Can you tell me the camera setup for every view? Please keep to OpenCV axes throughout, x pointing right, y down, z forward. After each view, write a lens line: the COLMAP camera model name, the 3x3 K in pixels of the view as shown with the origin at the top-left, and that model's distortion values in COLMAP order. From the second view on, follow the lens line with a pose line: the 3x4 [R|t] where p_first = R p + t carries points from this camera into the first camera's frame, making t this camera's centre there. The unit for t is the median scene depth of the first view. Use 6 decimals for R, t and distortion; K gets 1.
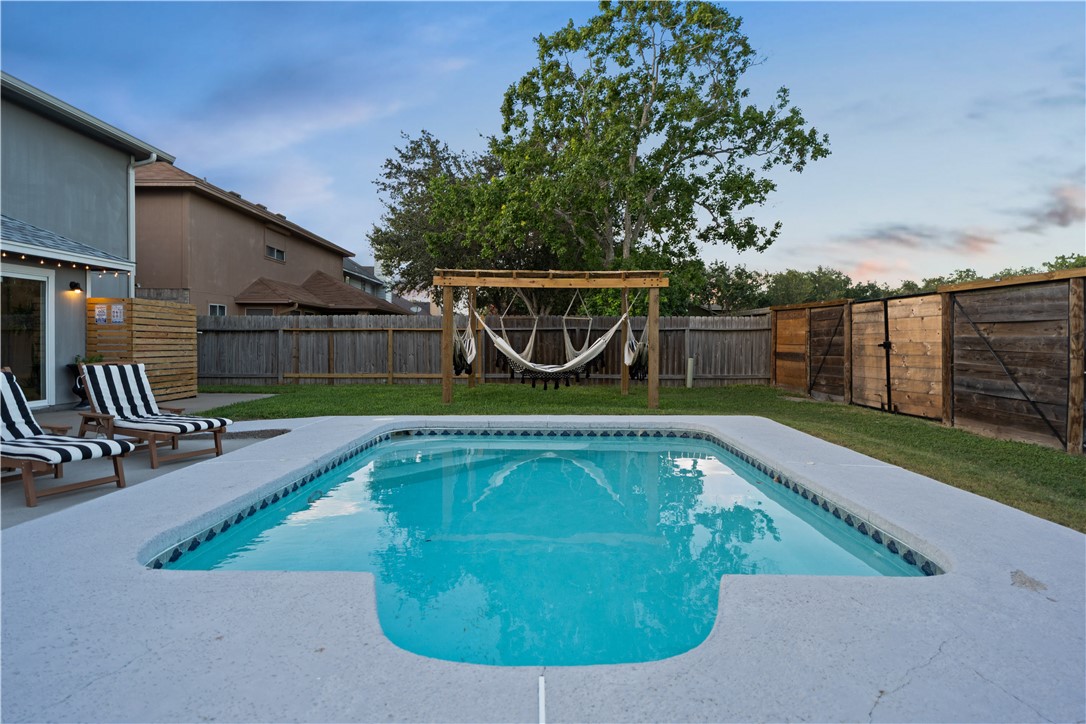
lens RADIAL K [[560.3, 0, 543.3], [0, 560.3, 355.9], [0, 0, 1]] dist [-0.000022, -0.000024]
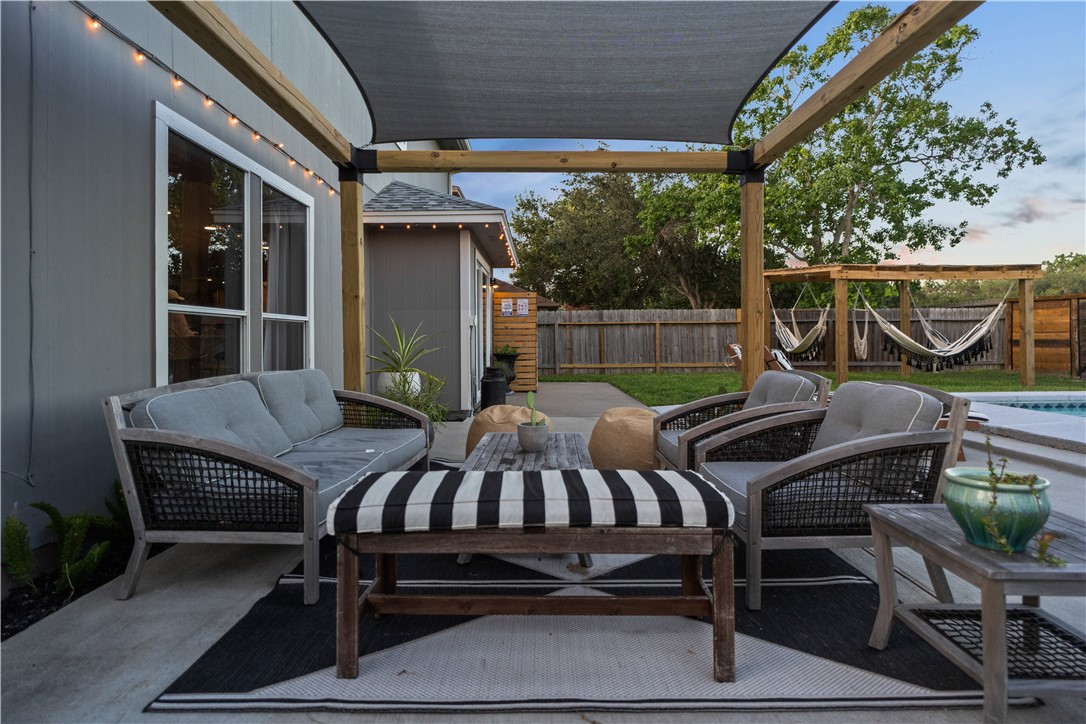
lens RADIAL K [[560.3, 0, 540.9], [0, 560.3, 352.1], [0, 0, 1]] dist [-0.000022, -0.000024]
pose [[0.999406, -0.010577, 0.032804, -0.532077], [0.010883, 0.999899, -0.009162, 0.017128], [-0.032703, 0.009513, 0.999420, -0.073105]]
